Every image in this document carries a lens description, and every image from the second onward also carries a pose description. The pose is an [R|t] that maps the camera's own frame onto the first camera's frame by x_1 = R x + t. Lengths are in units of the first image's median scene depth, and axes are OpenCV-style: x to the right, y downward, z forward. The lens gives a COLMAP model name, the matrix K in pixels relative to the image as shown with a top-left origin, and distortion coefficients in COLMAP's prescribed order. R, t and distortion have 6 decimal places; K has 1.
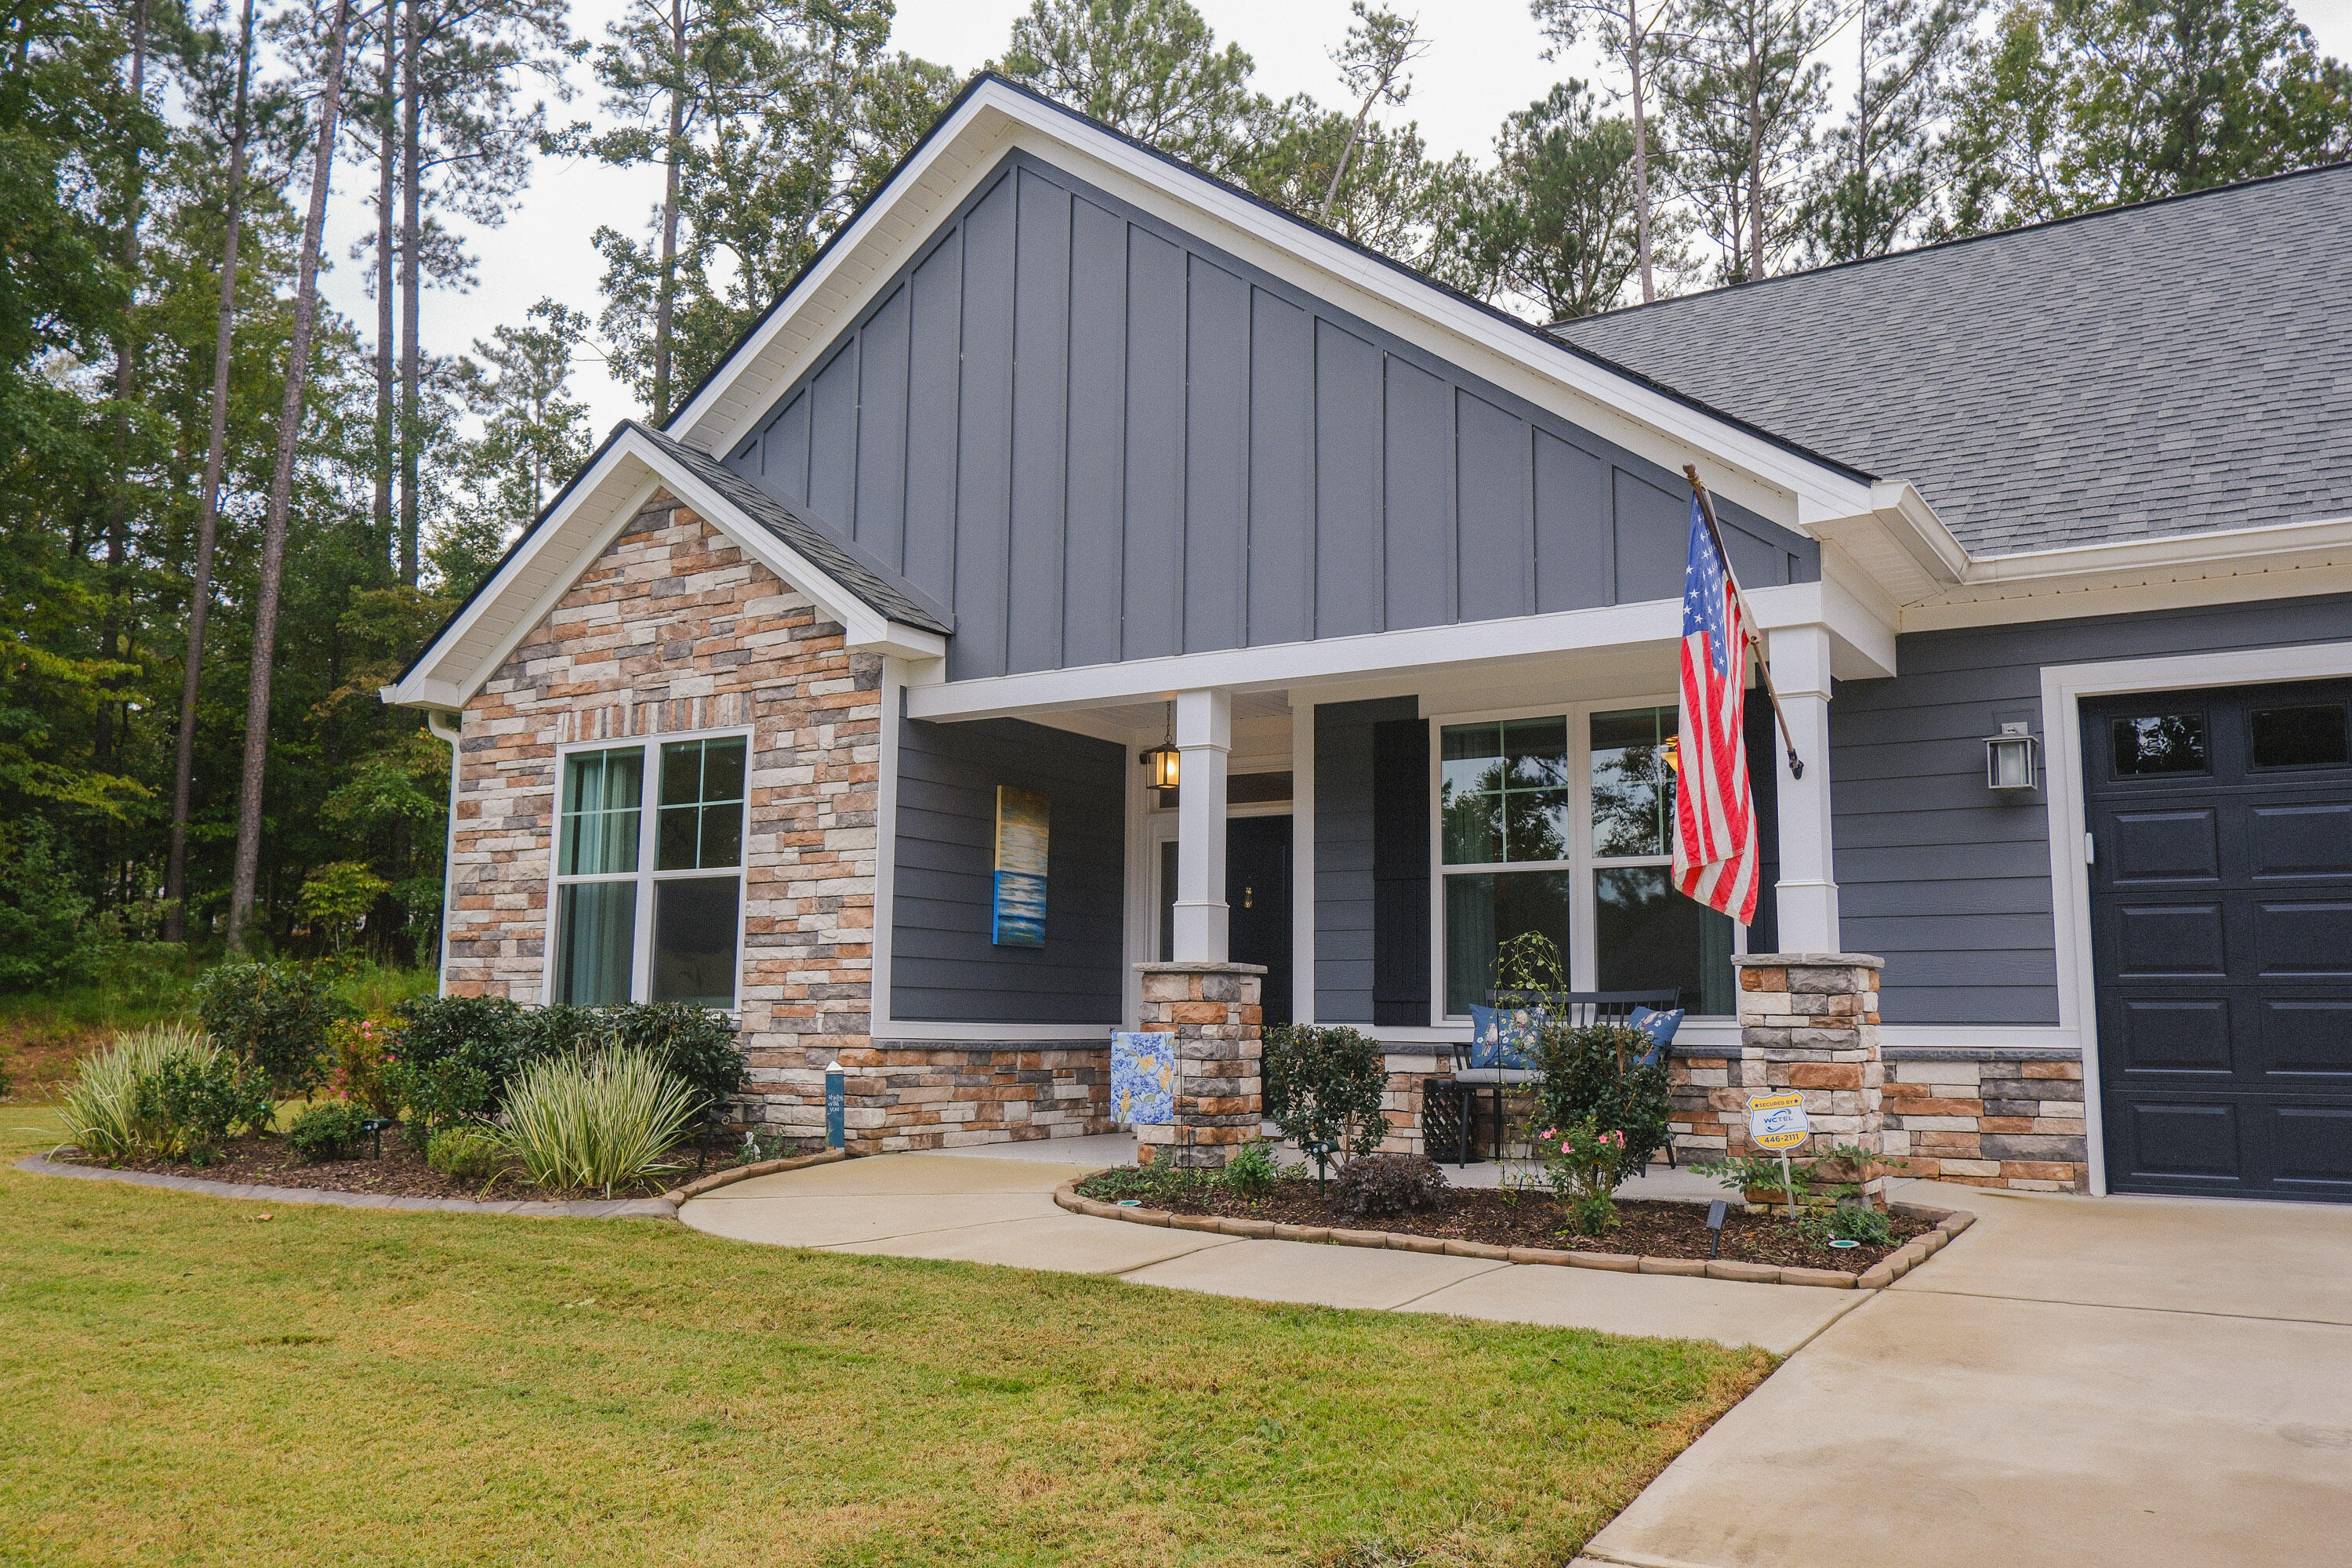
lens RADIAL K [[1884.4, 0, 1176.0], [0, 1884.4, 784.0], [0, 0, 1]] dist [0.031593, -0.001462]
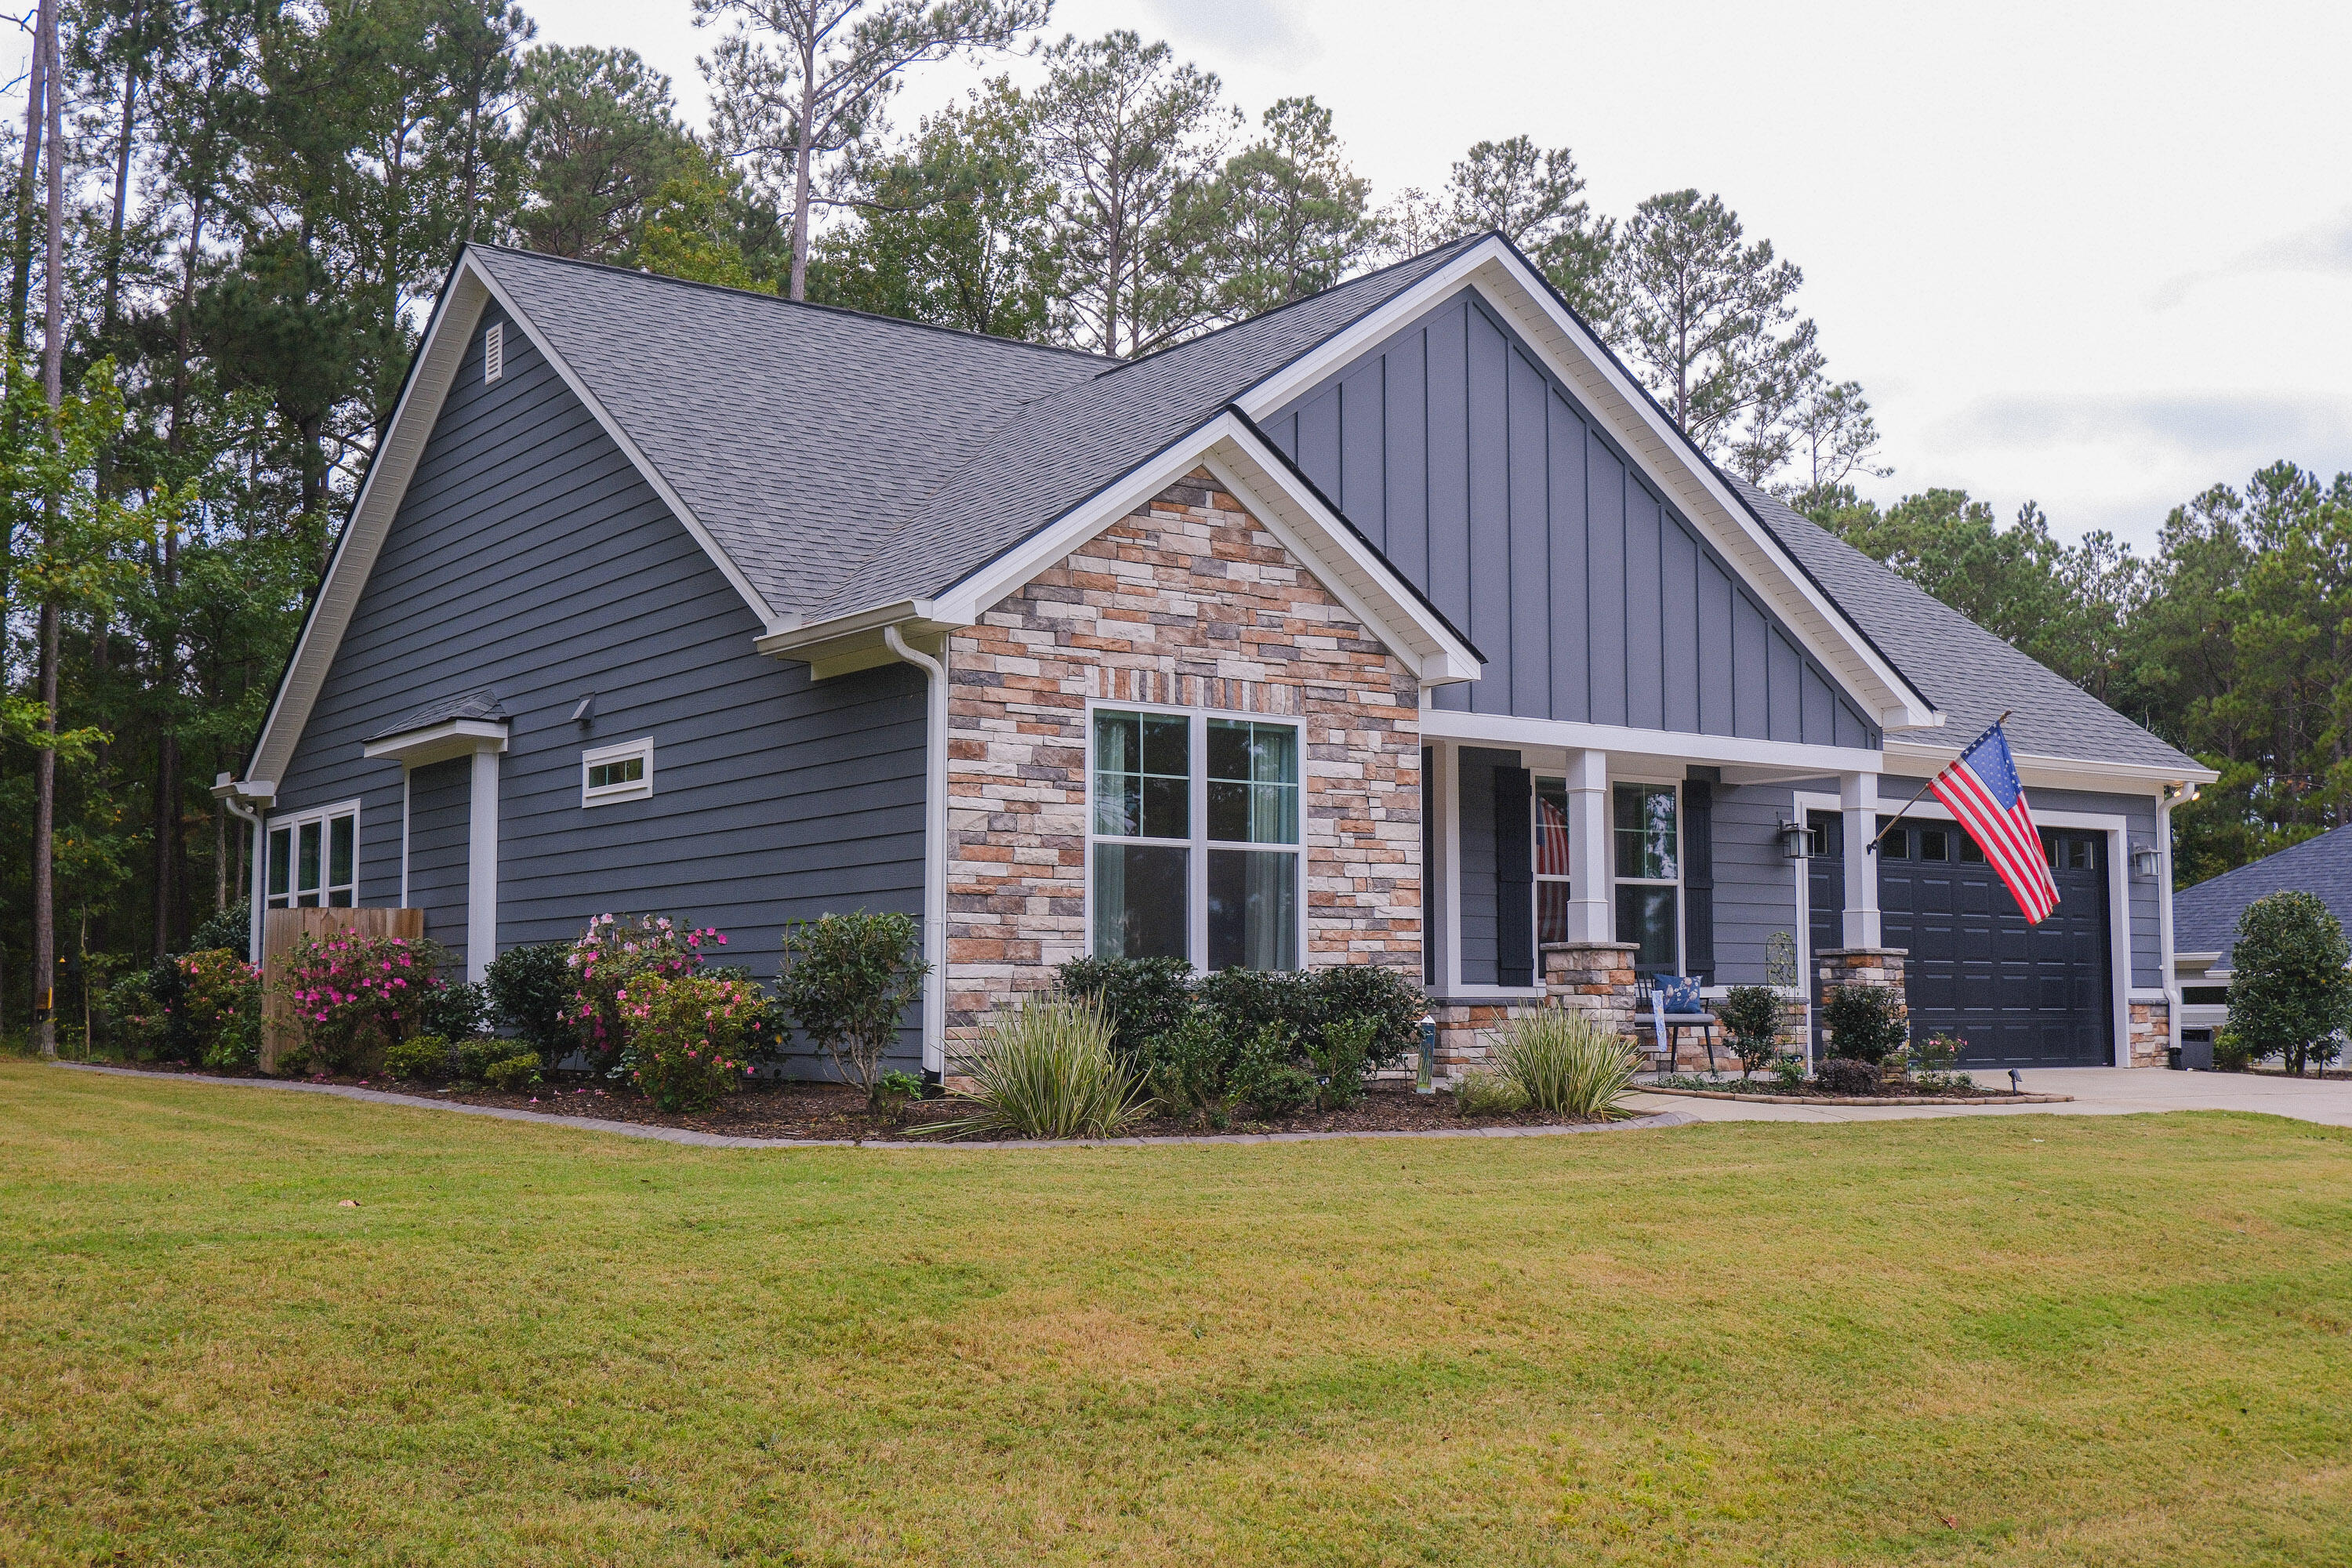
lens RADIAL K [[2459.7, 0, 1176.0], [0, 2459.7, 784.0], [0, 0, 1]] dist [-0.003375, 0.000650]
pose [[0.378399, 0.073115, 0.922750, -1.545019], [-0.117732, 0.992581, -0.030369, 0.058691], [-0.918125, -0.097145, 0.384200, 0.495968]]
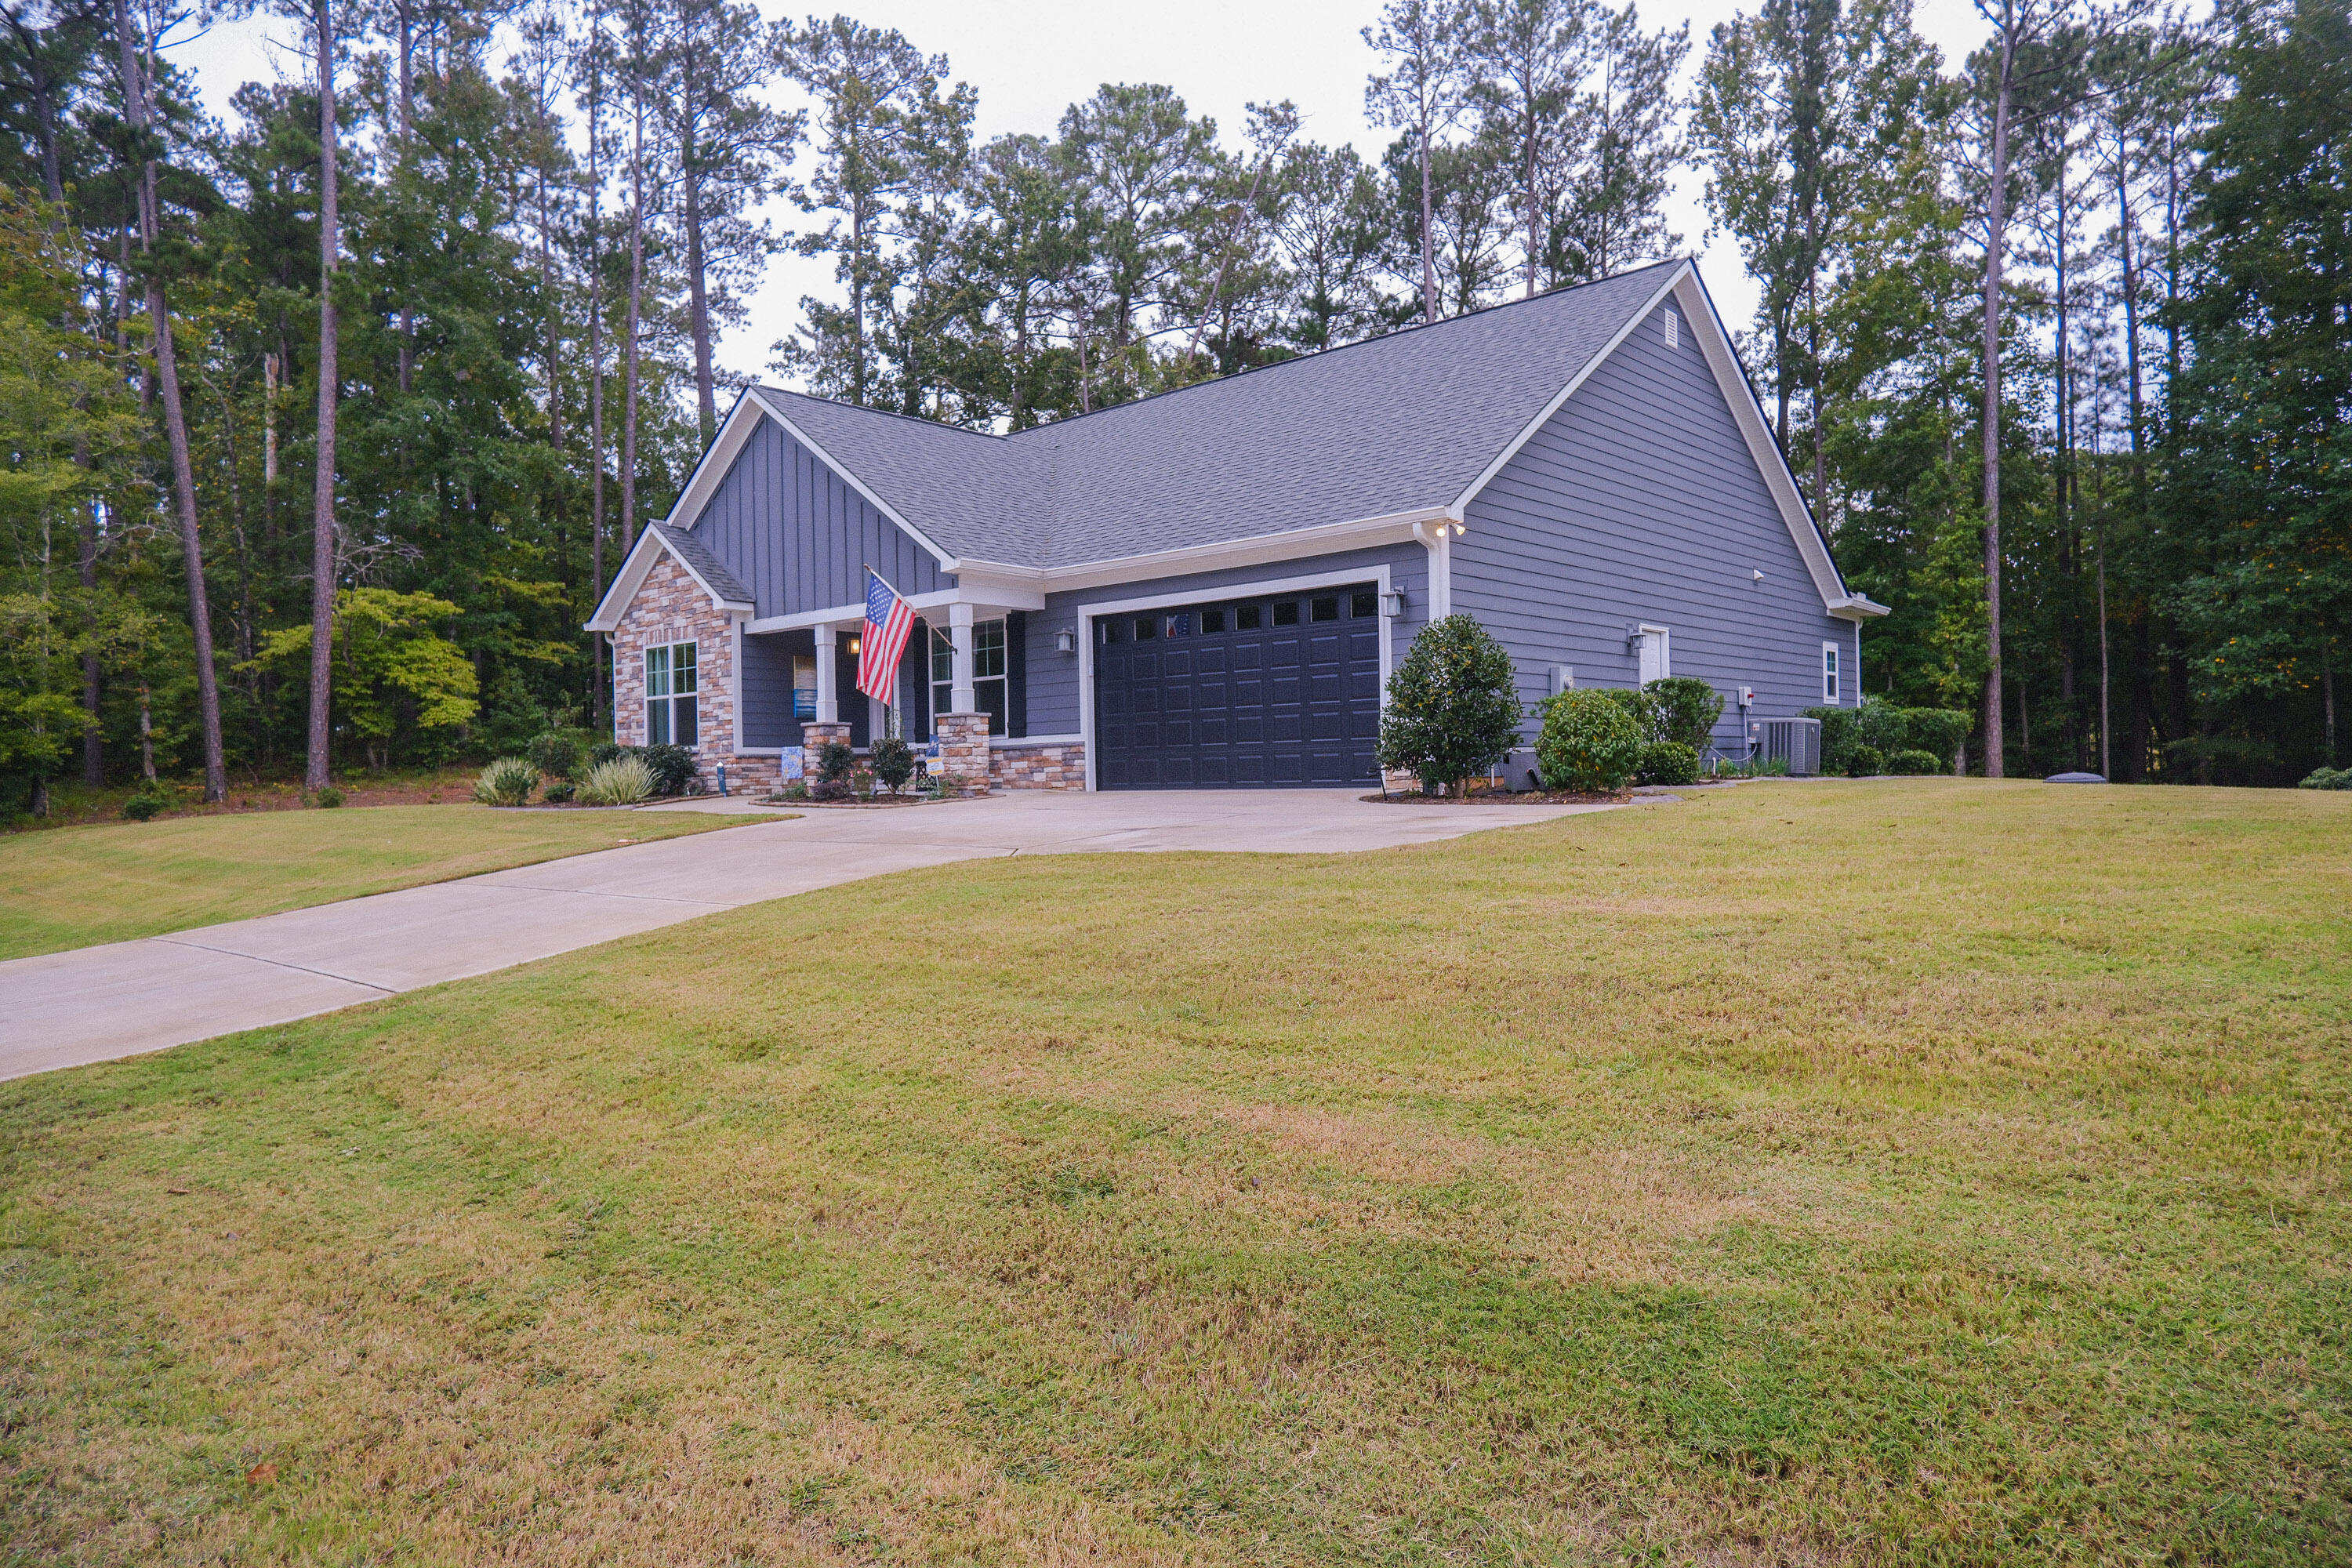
lens RADIAL K [[1467.8, 0, 1176.0], [0, 1467.8, 784.0], [0, 0, 1]] dist [-0.009325, -0.001147]
pose [[0.984391, -0.028976, -0.173593, 0.757498], [0.052548, 0.989752, 0.132774, -0.064038], [0.167967, -0.139823, 0.975826, -0.881336]]
